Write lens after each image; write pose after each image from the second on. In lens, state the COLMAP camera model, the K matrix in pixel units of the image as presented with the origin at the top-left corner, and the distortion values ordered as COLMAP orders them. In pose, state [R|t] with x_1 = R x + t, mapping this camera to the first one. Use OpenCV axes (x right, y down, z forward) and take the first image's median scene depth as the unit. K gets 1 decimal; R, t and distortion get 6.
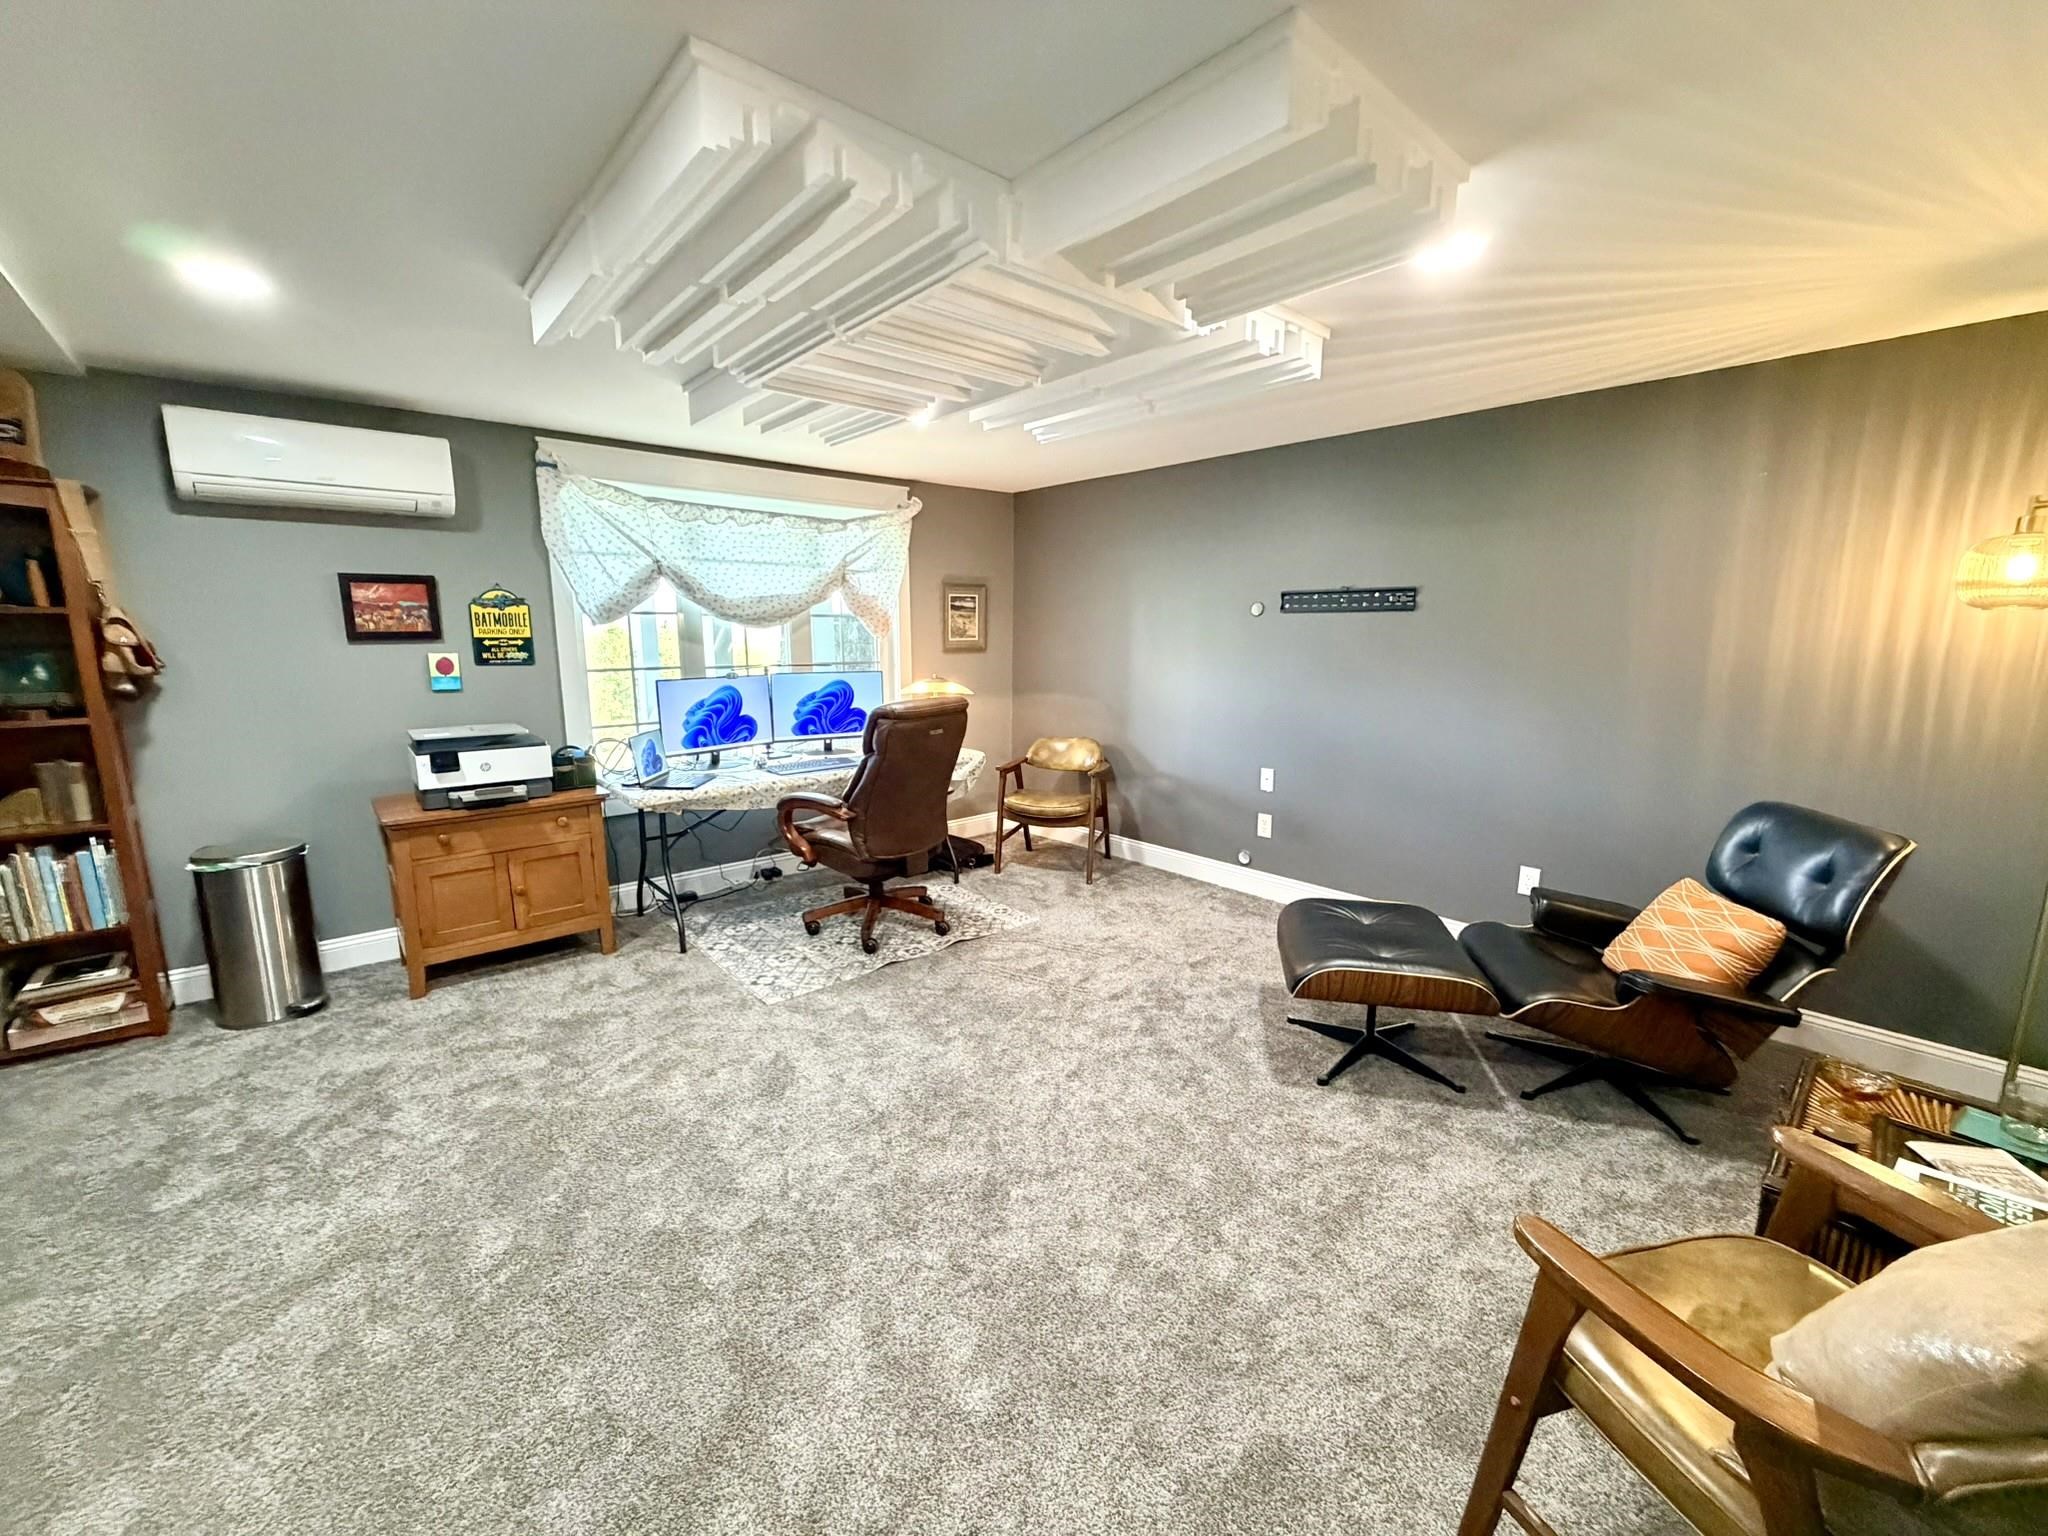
lens RADIAL K [[821.9, 0, 1019.8], [0, 821.9, 770.5], [0, 0, 1]] dist [-0.002806, -0.000005]
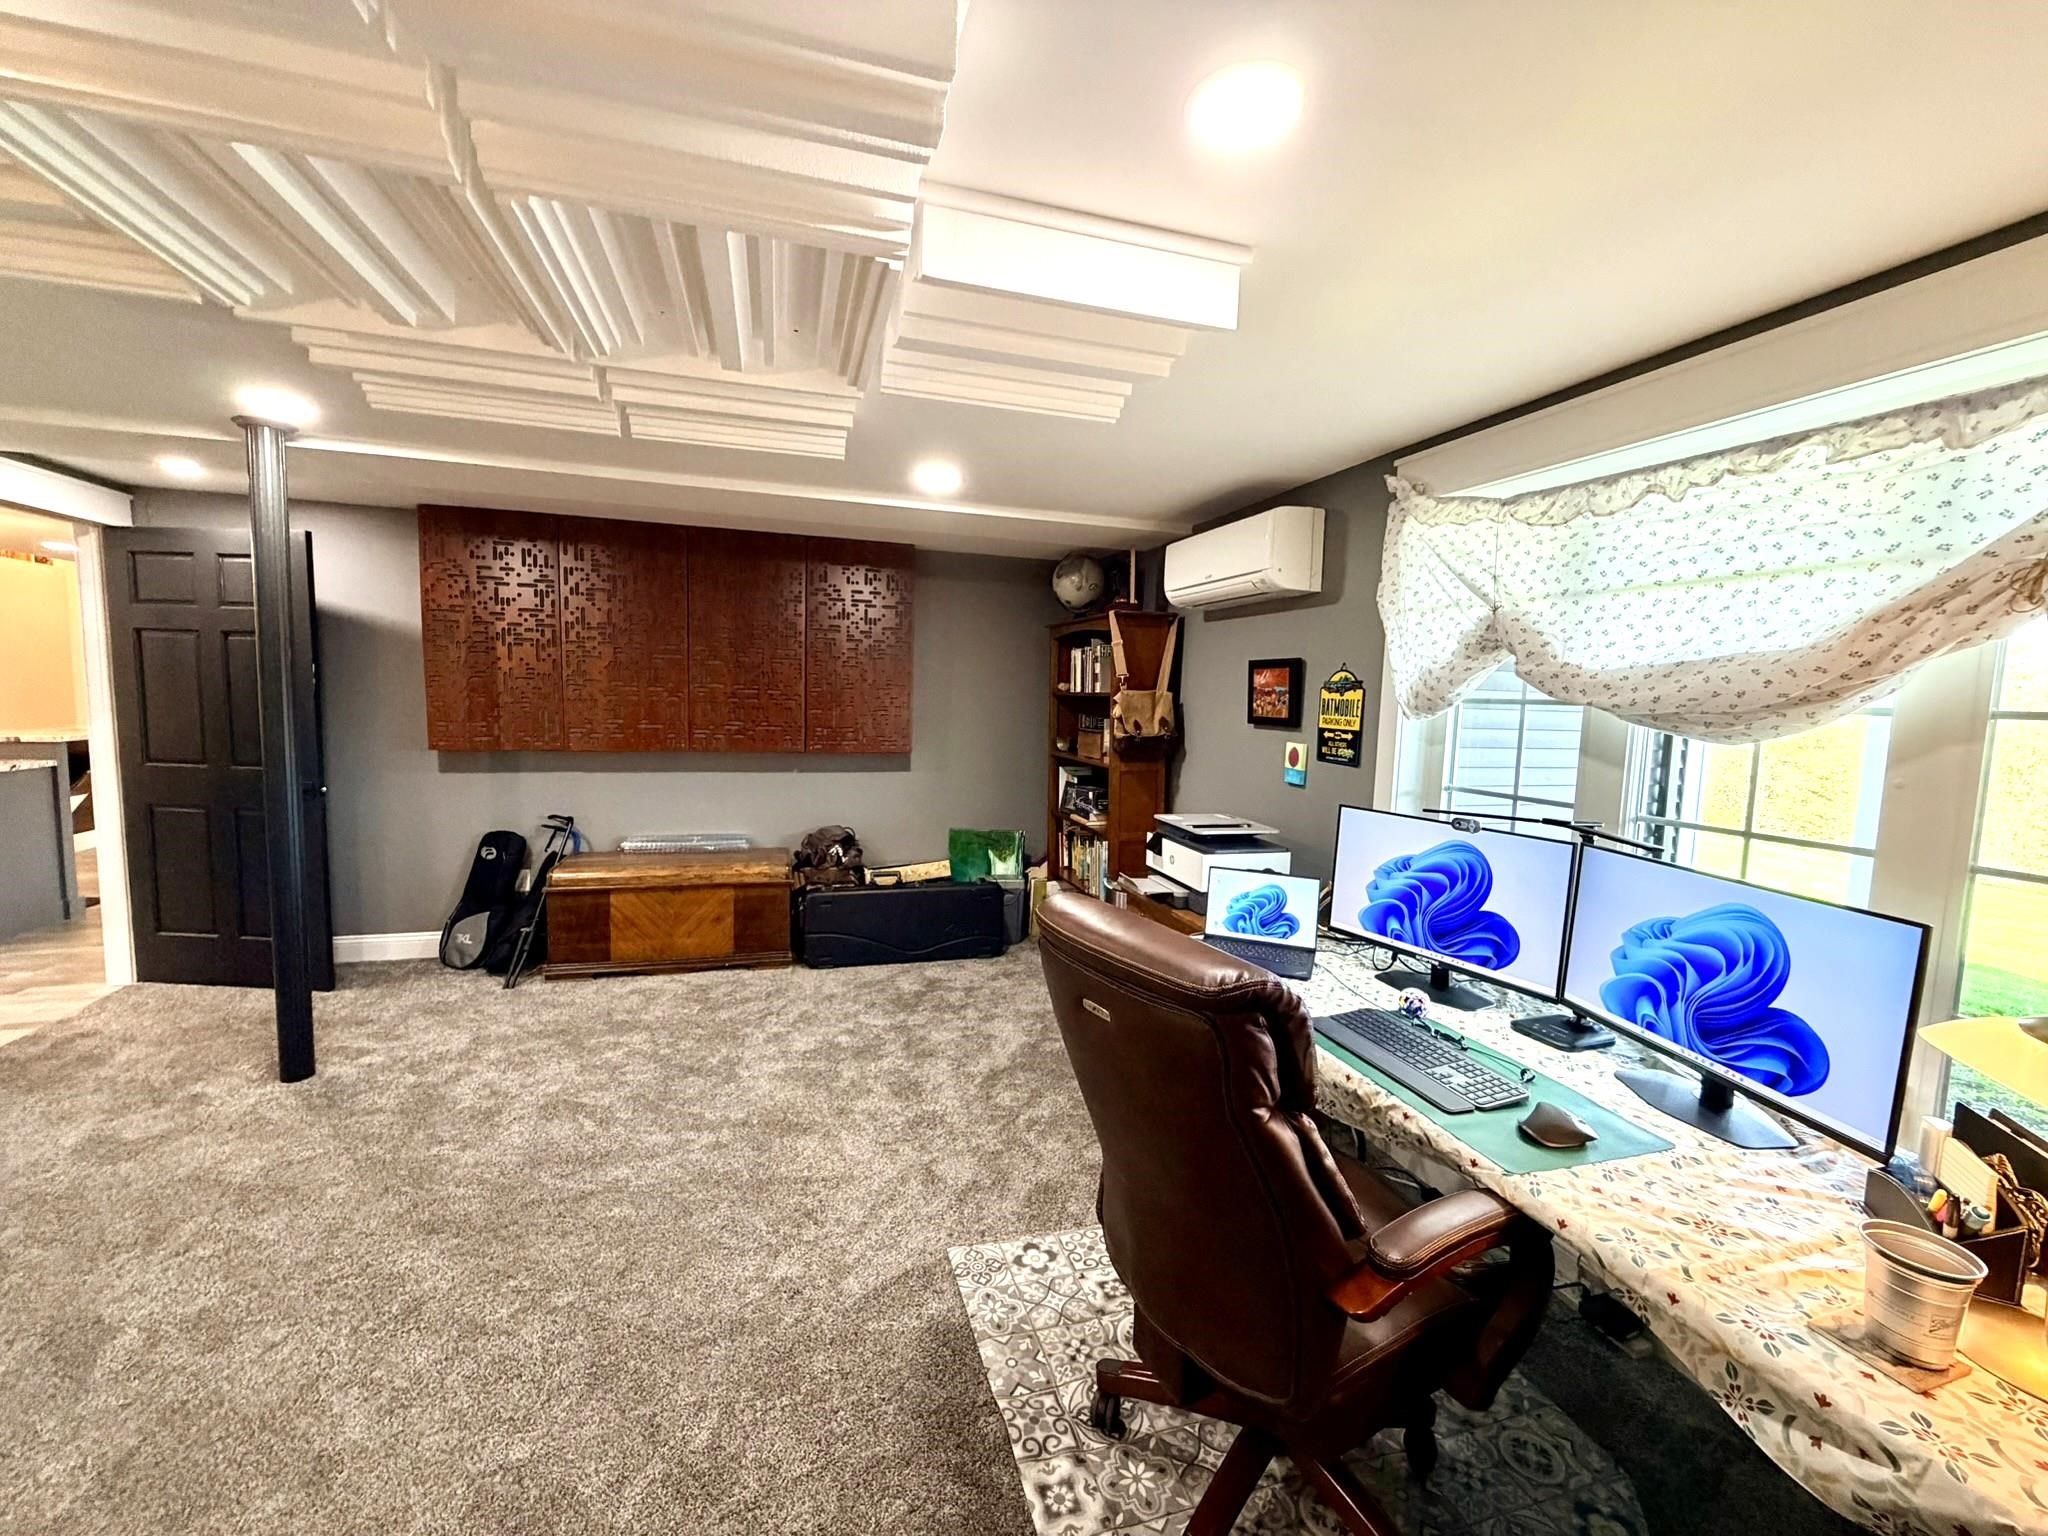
lens RADIAL K [[821.9, 0, 1017.0], [0, 821.9, 767.3], [0, 0, 1]] dist [-0.002806, -0.000005]
pose [[-0.414580, 0.069693, -0.907340, 0.231196], [-0.187103, 0.969233, 0.159937, -0.198749], [0.890571, 0.236073, -0.388785, 1.056791]]
